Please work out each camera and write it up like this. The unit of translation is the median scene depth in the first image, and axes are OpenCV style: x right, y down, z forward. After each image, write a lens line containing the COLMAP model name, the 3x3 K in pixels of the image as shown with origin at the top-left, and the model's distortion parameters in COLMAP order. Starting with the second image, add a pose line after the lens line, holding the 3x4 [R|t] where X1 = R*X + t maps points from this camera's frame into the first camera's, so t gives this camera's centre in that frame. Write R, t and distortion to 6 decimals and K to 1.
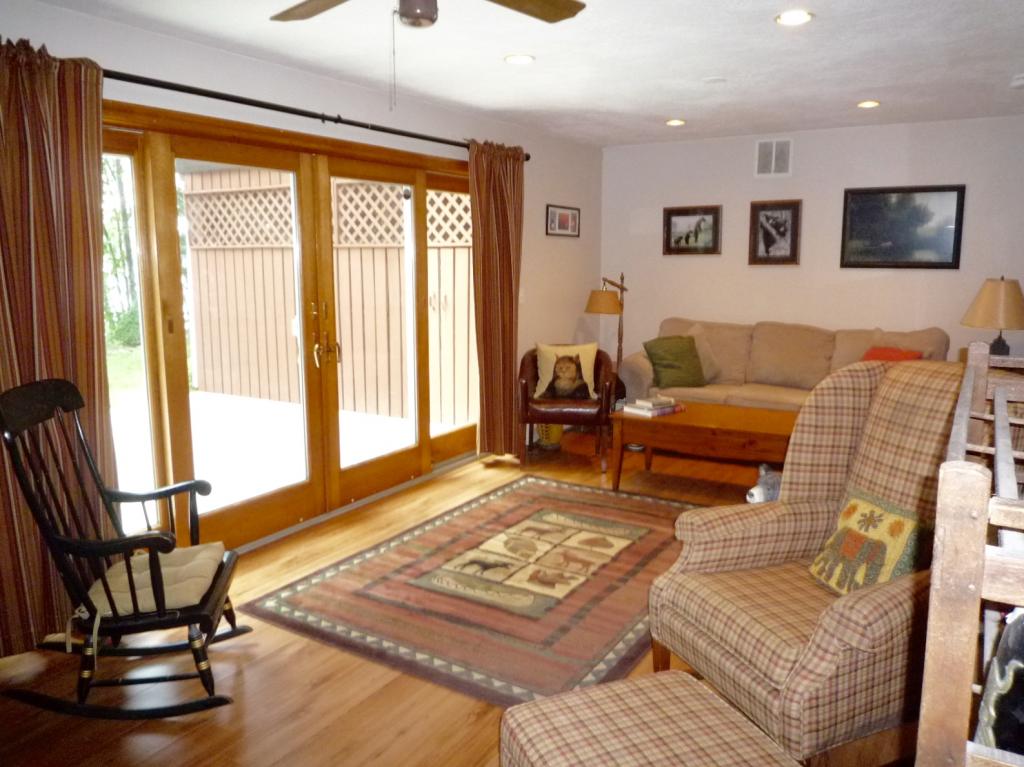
lens RADIAL K [[772.0, 0, 512.0], [0, 772.0, 383.5], [0, 0, 1]] dist [-0.032775, -0.007610]
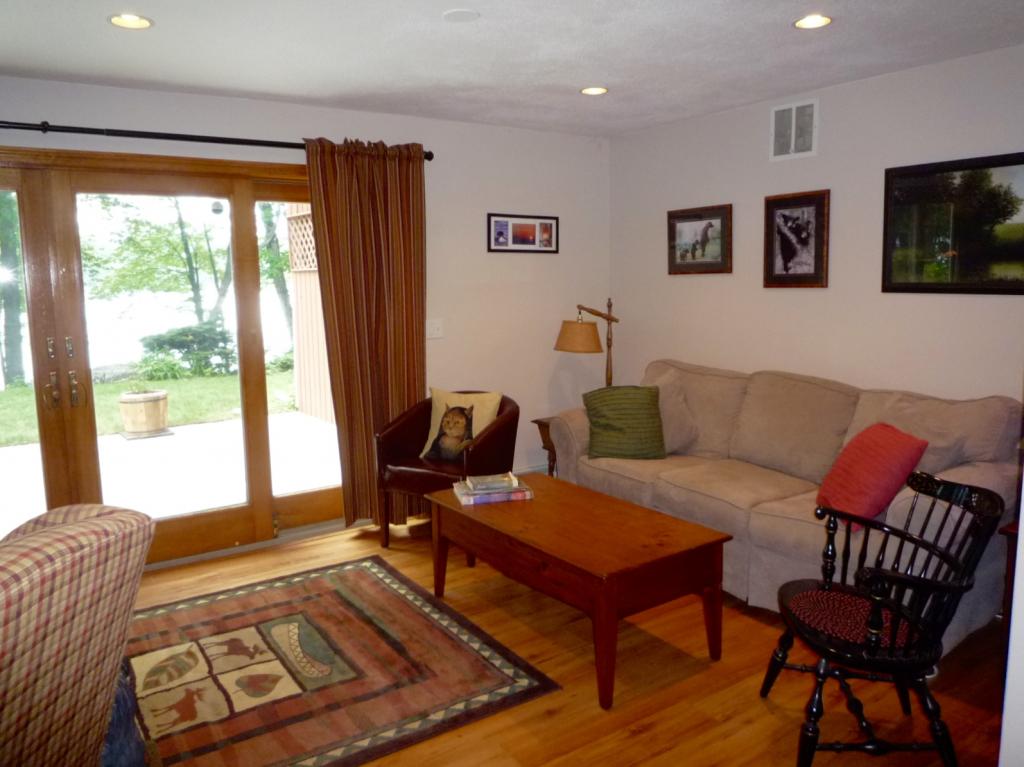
lens RADIAL K [[763.7, 0, 512.0], [0, 763.7, 383.5], [0, 0, 1]] dist [-0.031396, -0.005156]
pose [[0.916049, 0.045406, -0.398487, 0.398019], [-0.053412, 0.998532, -0.009006, -0.051869], [0.397494, 0.029534, 0.917130, 0.296862]]
